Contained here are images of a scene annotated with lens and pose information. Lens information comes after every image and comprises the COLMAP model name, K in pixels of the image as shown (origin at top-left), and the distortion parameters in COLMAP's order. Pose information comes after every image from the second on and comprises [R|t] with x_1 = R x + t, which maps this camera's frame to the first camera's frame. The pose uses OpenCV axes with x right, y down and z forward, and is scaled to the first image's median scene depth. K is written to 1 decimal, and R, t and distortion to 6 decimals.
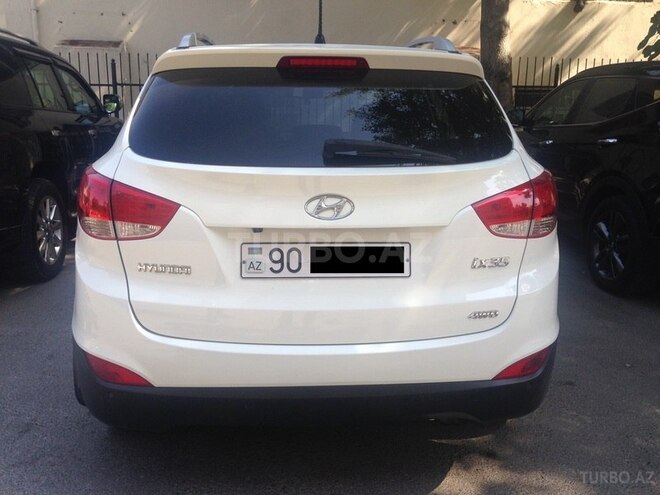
lens RADIAL K [[631.0, 0, 328.6], [0, 631.0, 247.6], [0, 0, 1]] dist [0.127229, -0.241146]
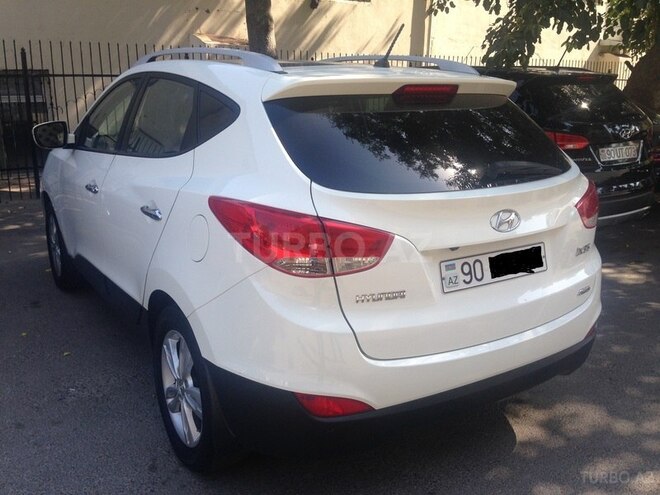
lens RADIAL K [[631.0, 0, 328.6], [0, 631.0, 247.6], [0, 0, 1]] dist [0.127229, -0.241146]
pose [[0.860890, -0.129576, 0.492014, -0.824215], [0.111969, 0.991569, 0.065222, -0.122380], [-0.496317, -0.001059, 0.868140, 0.138547]]
